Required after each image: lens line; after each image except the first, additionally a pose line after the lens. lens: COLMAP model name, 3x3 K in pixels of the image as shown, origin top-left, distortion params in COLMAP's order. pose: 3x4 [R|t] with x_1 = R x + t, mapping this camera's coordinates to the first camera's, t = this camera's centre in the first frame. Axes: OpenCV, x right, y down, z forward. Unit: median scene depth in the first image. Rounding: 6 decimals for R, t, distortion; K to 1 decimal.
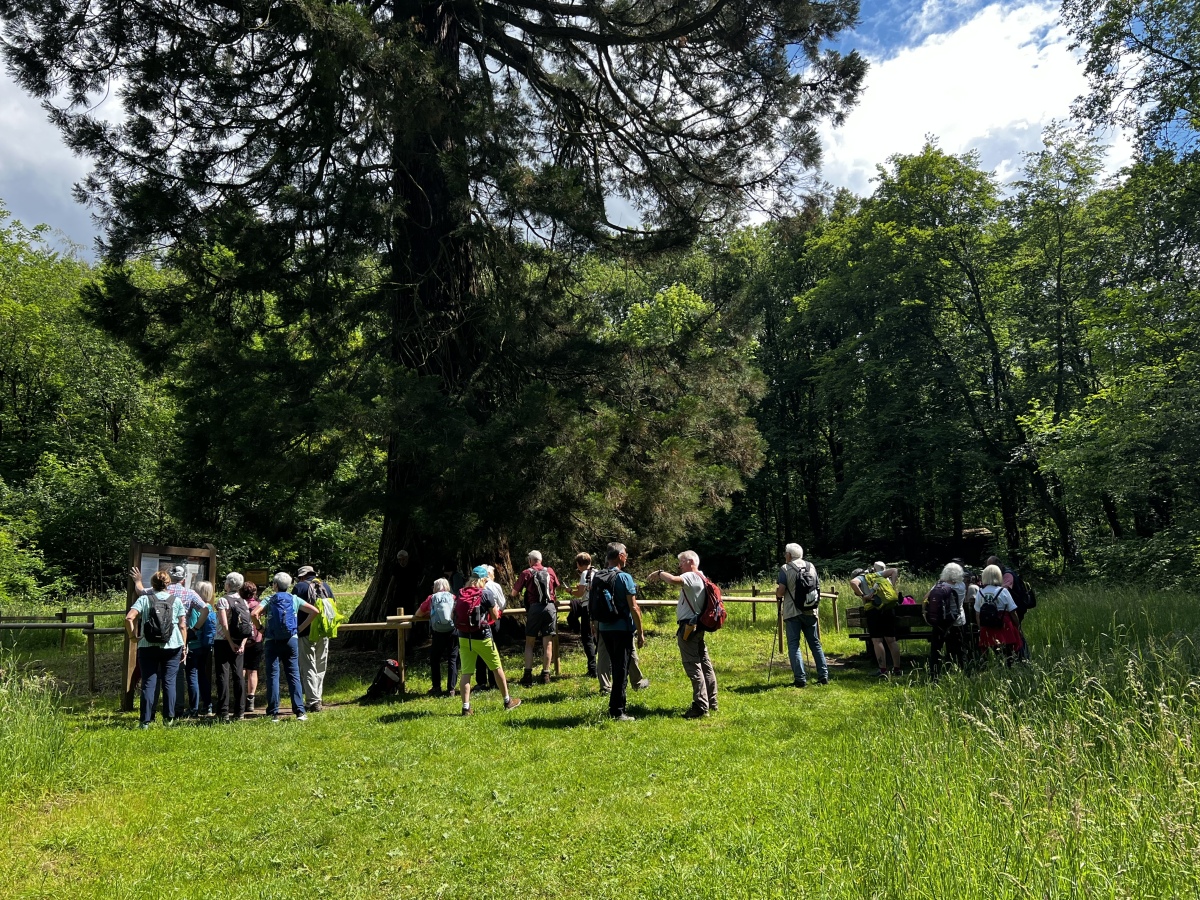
lens RADIAL K [[936.8, 0, 600.0], [0, 936.8, 450.0], [0, 0, 1]] dist [0.093806, -0.144333]
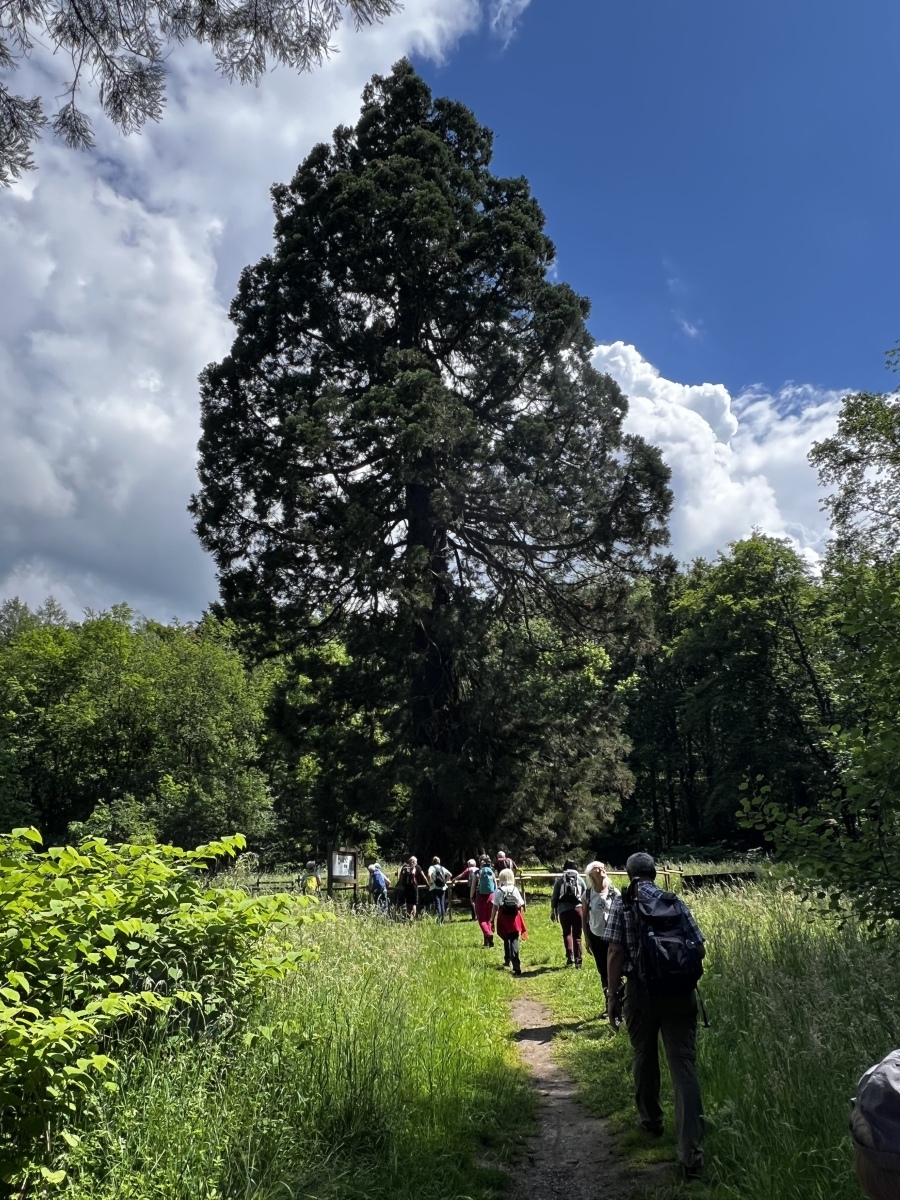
lens RADIAL K [[833.9, 0, 450.0], [0, 833.9, 600.0], [0, 0, 1]] dist [-0.002301, -0.000583]
pose [[0.997243, -0.028701, -0.068429, -0.044981], [0.016605, 0.985099, -0.171187, -0.079381], [0.072323, 0.169579, 0.982859, -0.598415]]
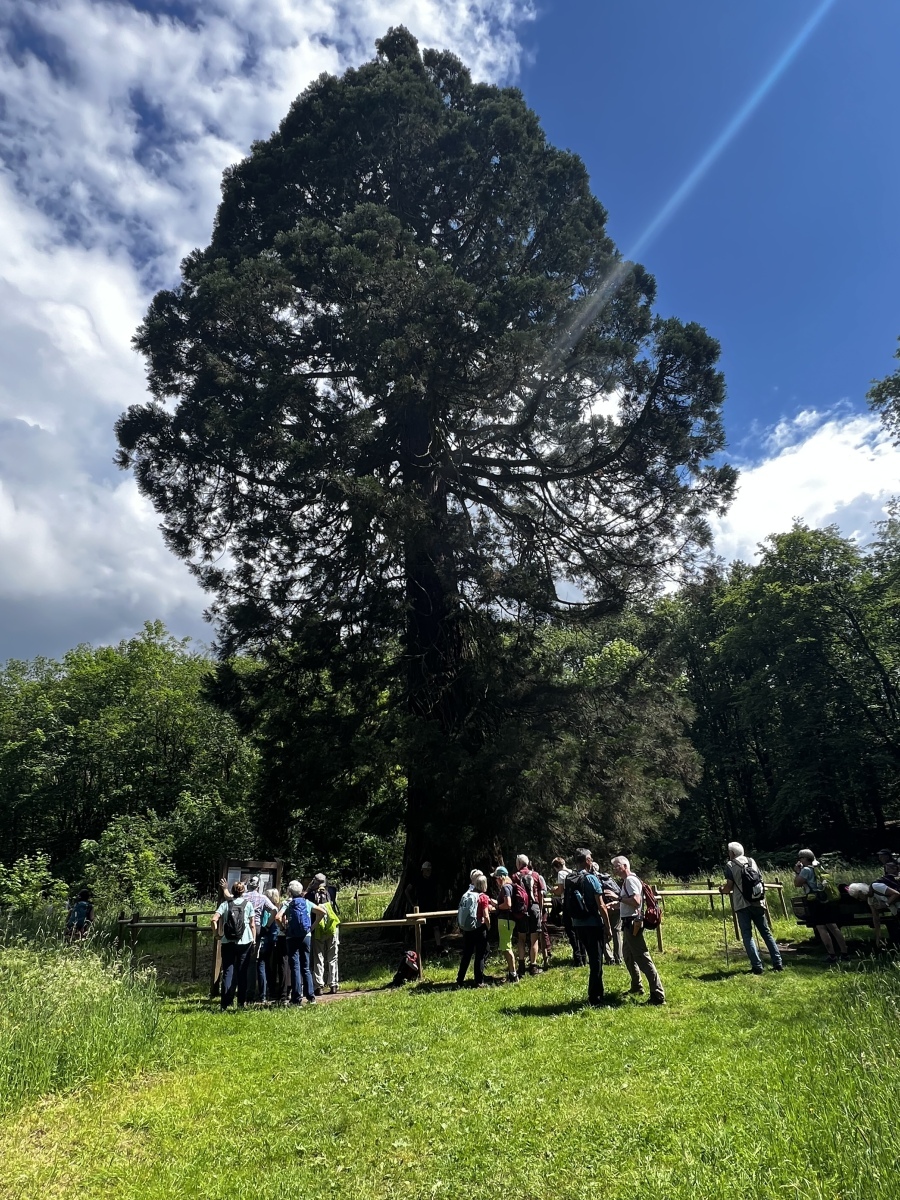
lens RADIAL K [[683.9, 0, 446.3], [0, 683.9, 605.3], [0, 0, 1]] dist [0.002219, -0.001696]
pose [[0.982436, -0.091913, -0.162396, 0.009819], [0.050708, 0.969029, -0.241685, -0.000921], [0.179580, 0.229205, 0.956669, 0.020491]]
